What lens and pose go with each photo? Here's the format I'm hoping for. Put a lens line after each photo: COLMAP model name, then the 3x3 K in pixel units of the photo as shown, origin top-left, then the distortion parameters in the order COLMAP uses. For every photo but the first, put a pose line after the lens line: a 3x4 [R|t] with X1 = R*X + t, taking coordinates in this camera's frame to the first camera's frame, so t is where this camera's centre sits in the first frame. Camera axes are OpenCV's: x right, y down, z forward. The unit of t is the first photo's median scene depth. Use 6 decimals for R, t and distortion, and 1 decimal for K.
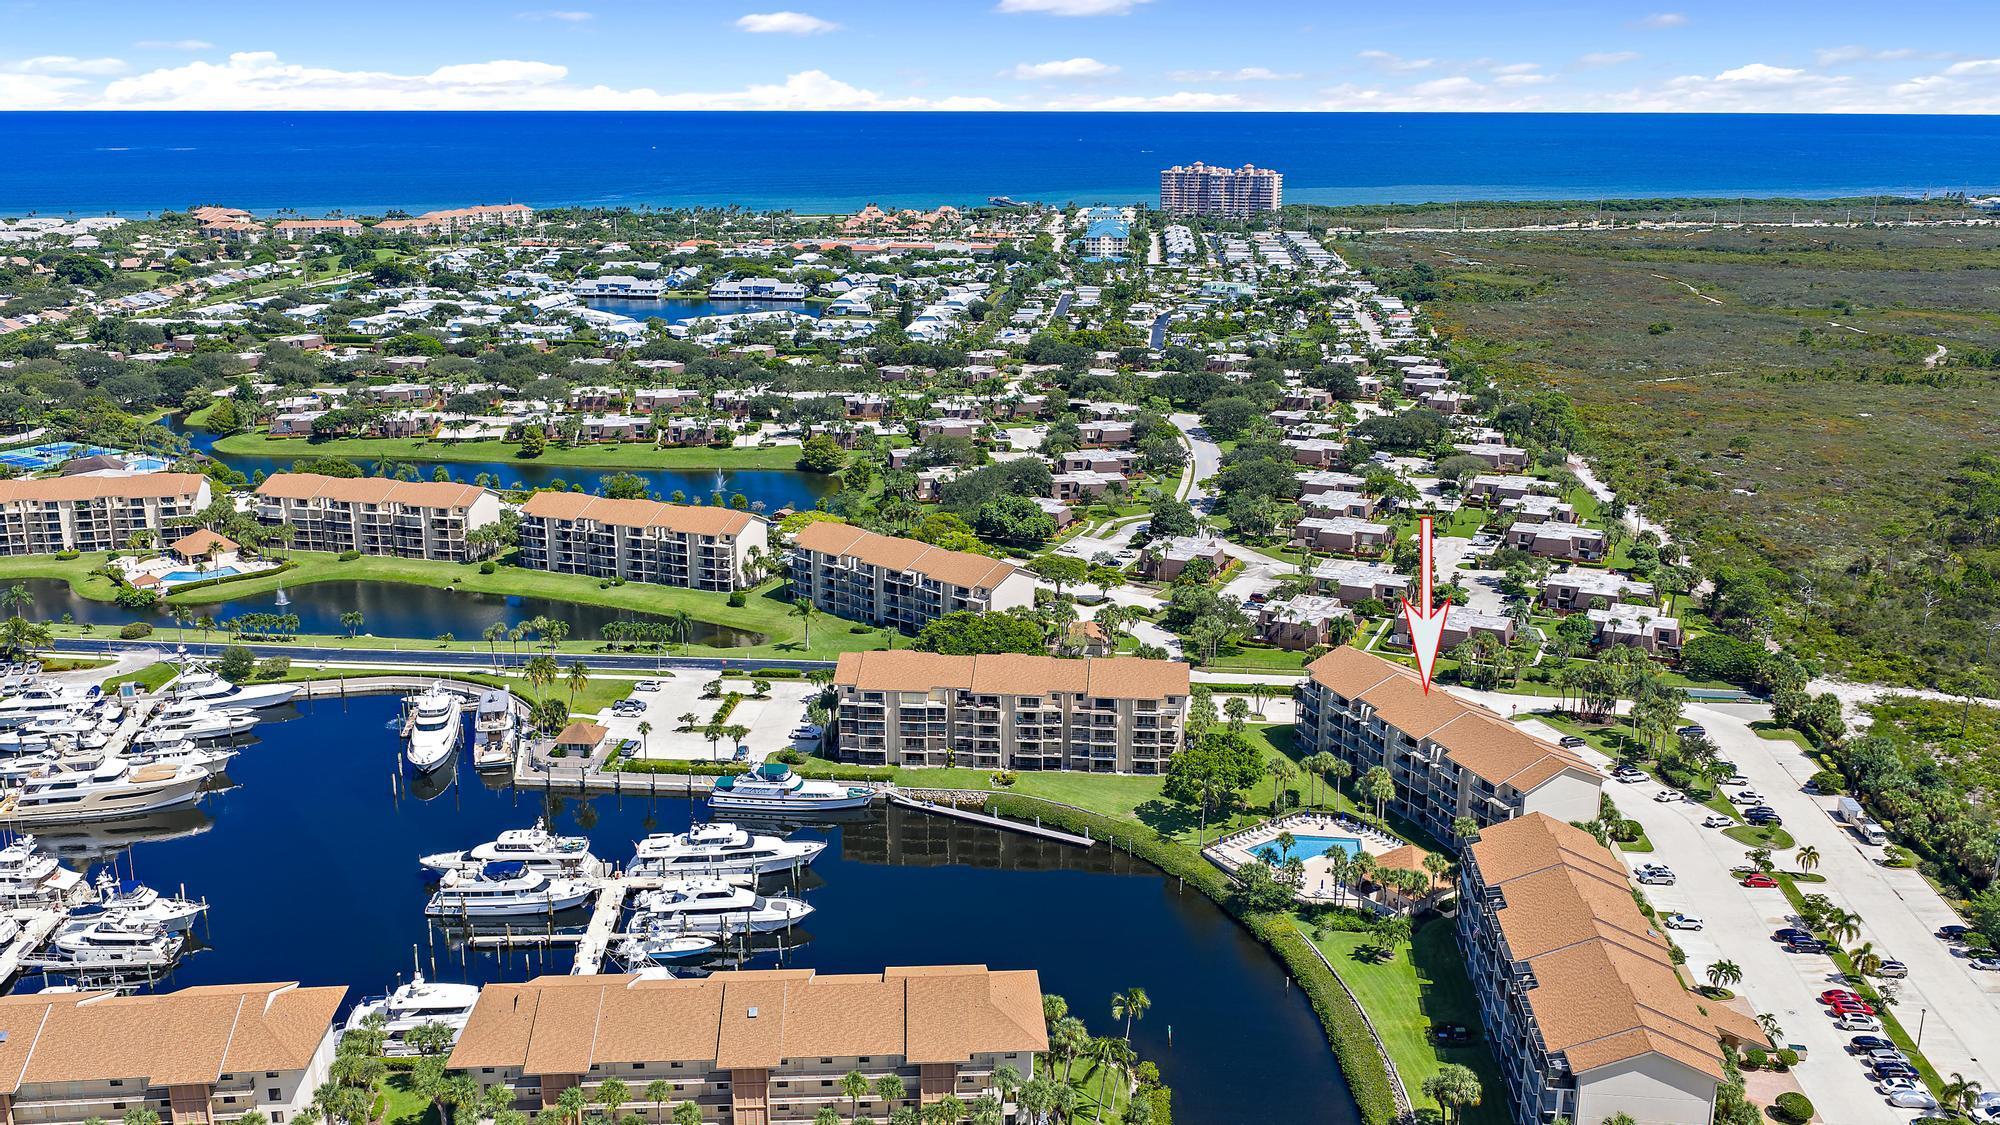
lens RADIAL K [[1624.8, 0, 1003.9], [0, 1624.8, 590.1], [0, 0, 1]] dist [0.068270, -0.129469]
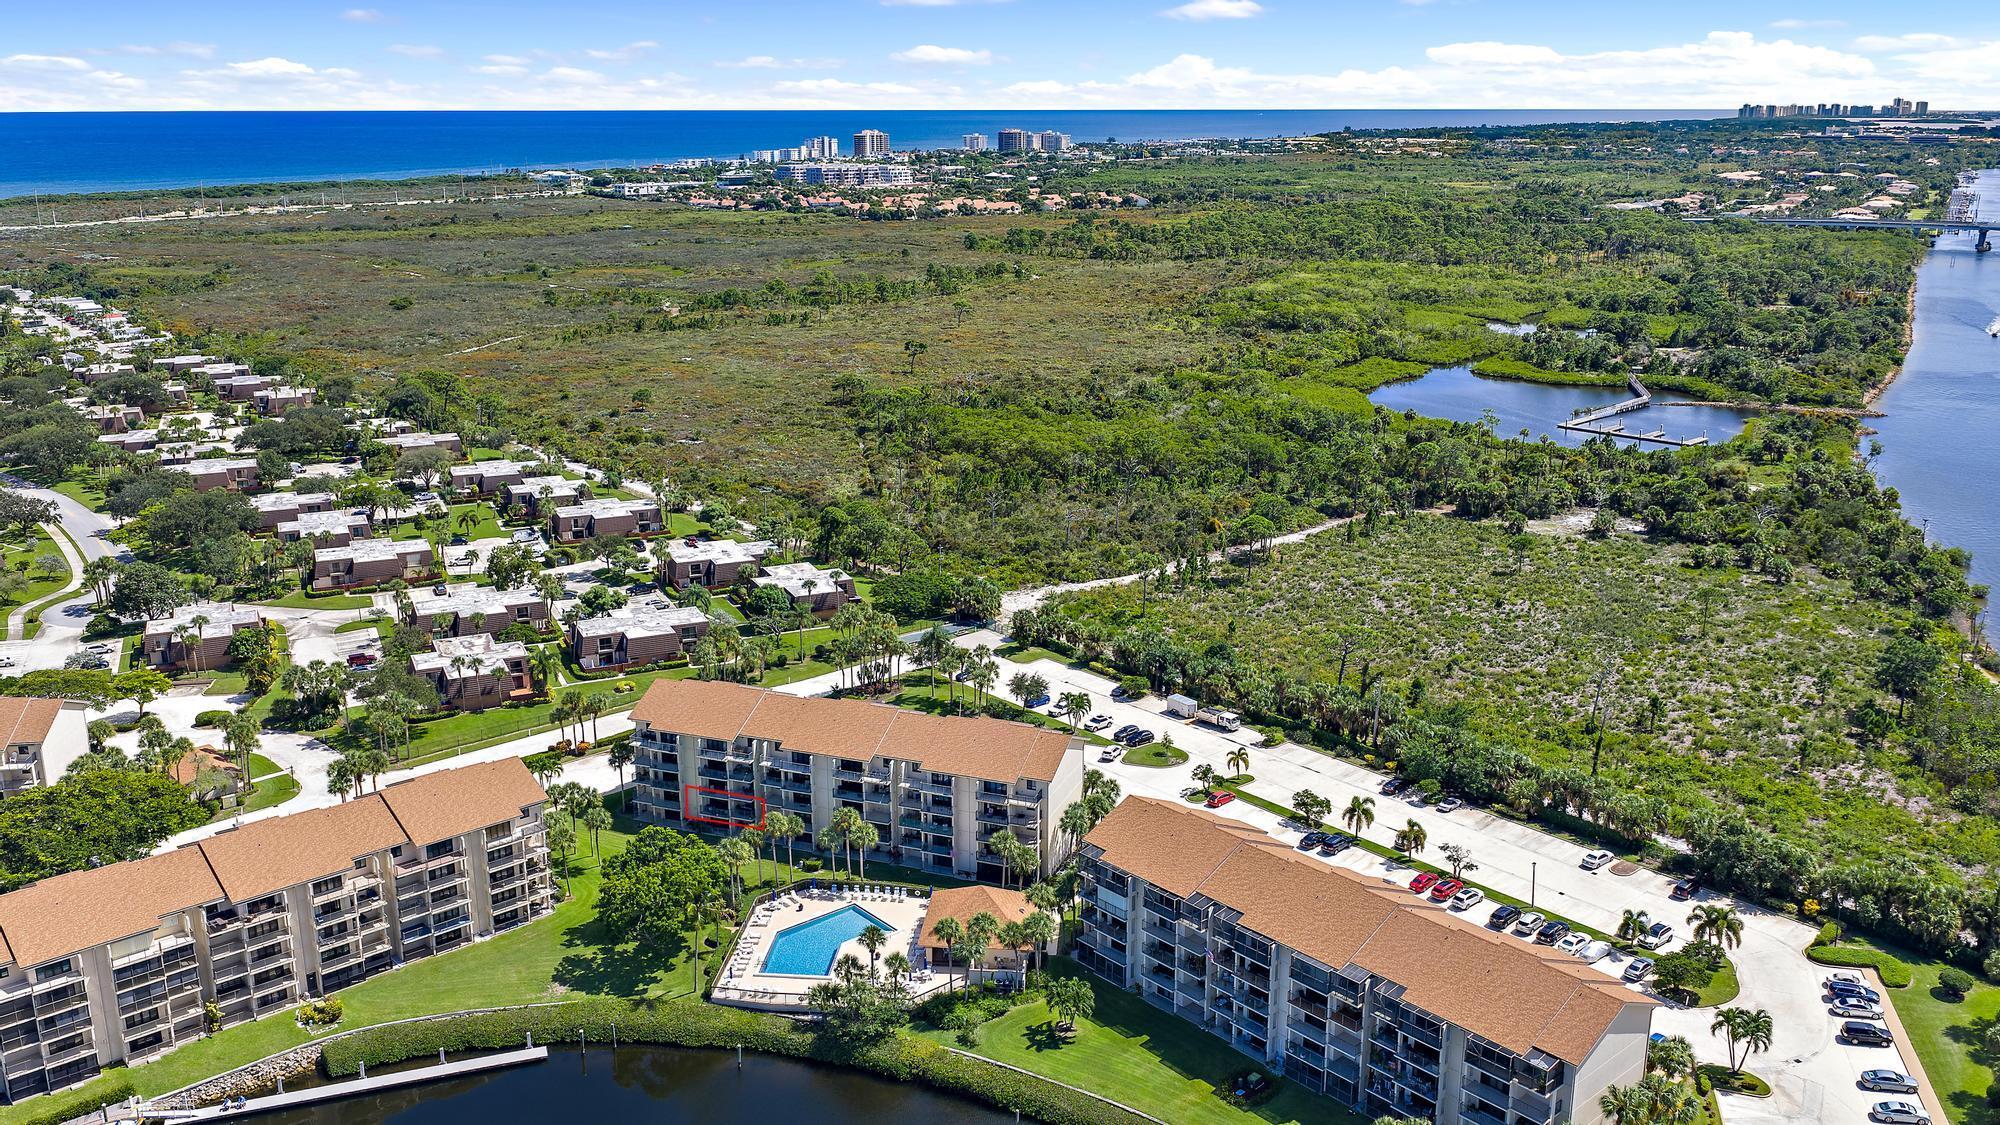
lens RADIAL K [[1624.8, 0, 1003.9], [0, 1624.8, 590.1], [0, 0, 1]] dist [0.068270, -0.129469]
pose [[0.680877, -0.213597, 0.700559, -0.228306], [0.209983, 0.973303, 0.092671, -0.047293], [-0.701650, 0.084008, 0.707552, 0.351004]]
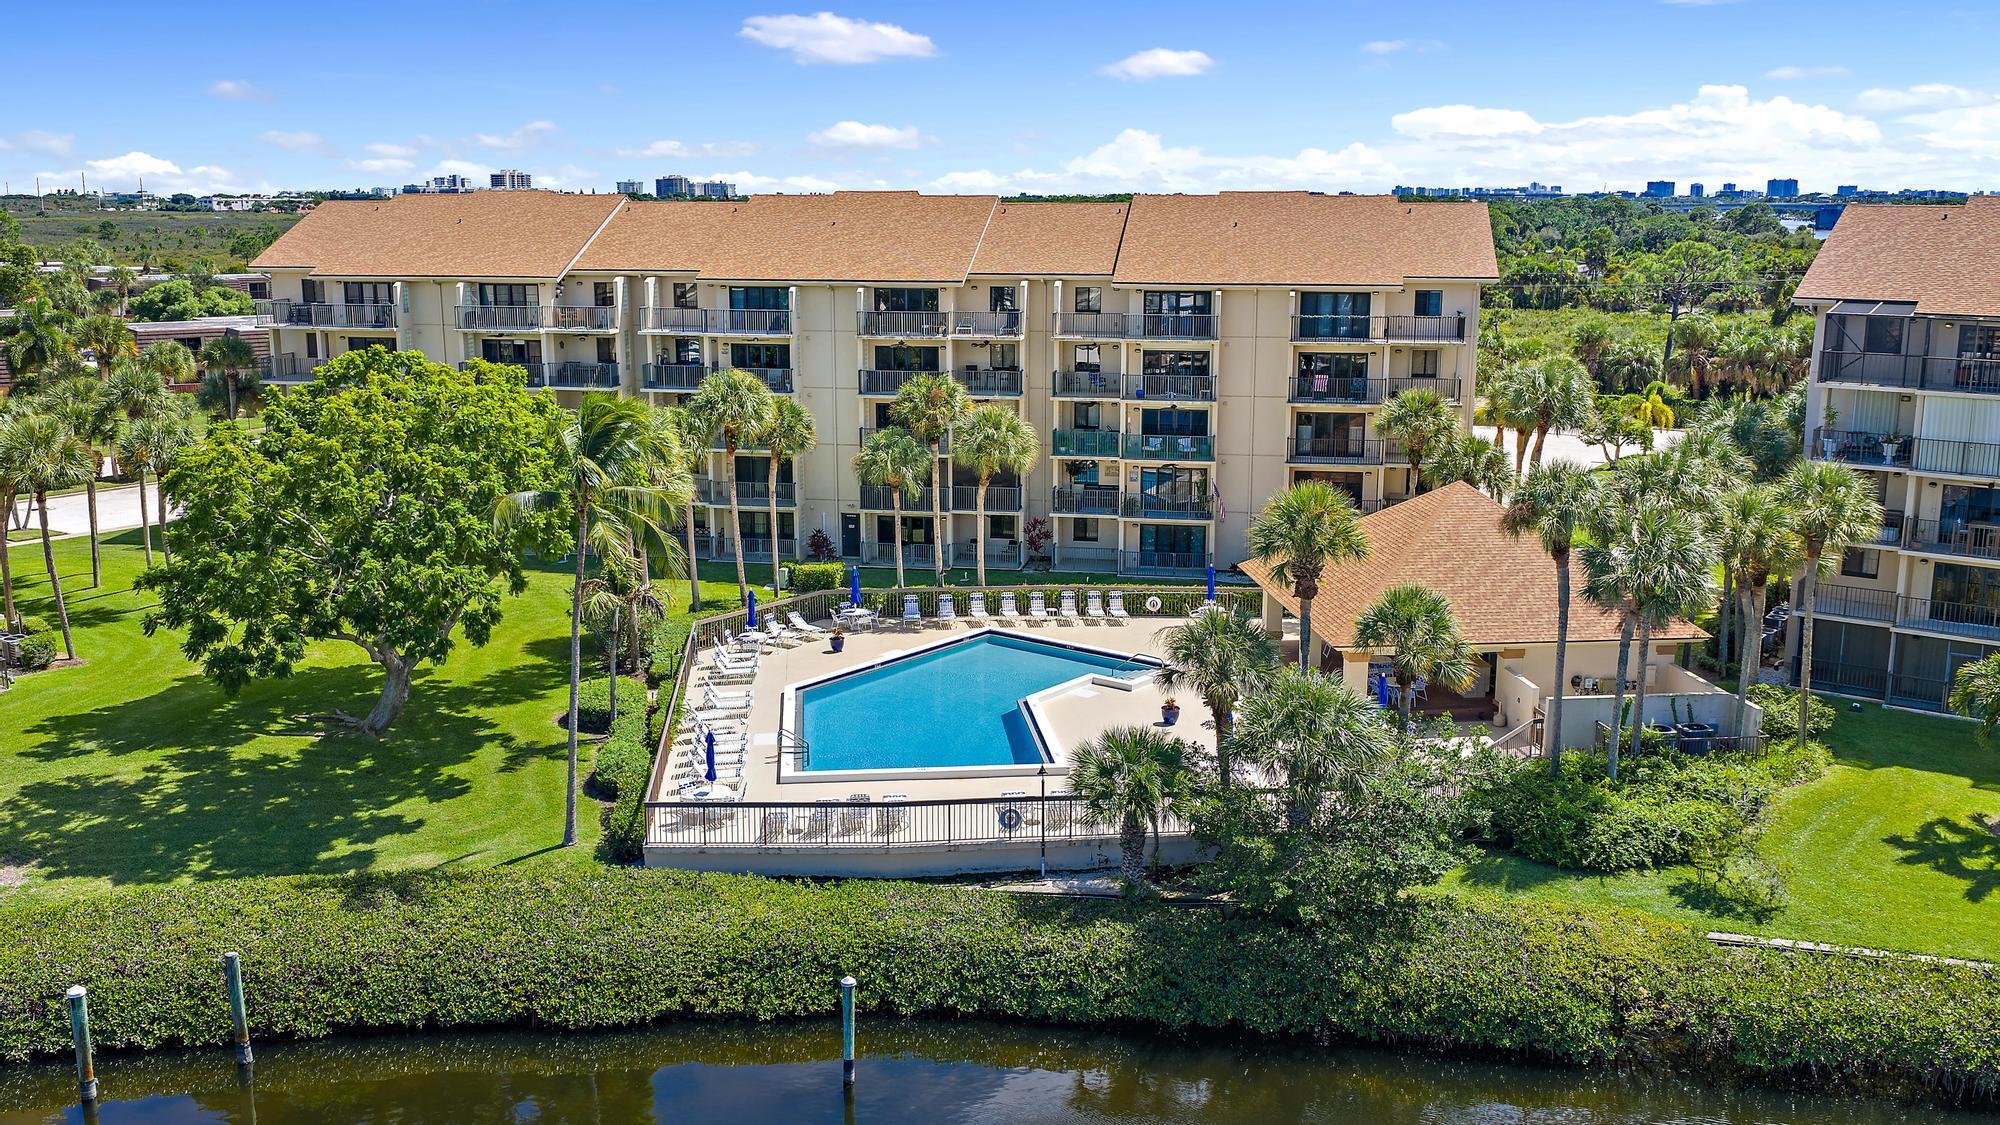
lens RADIAL K [[1720.0, 0, 1000.0], [0, 1720.0, 562.5], [0, 0, 1]] dist [0.032408, -0.069931]
pose [[0.517742, -0.172361, 0.837994, -0.012761], [0.240597, 0.969299, 0.050719, 0.115188], [-0.821009, 0.175360, 0.543317, 0.769776]]
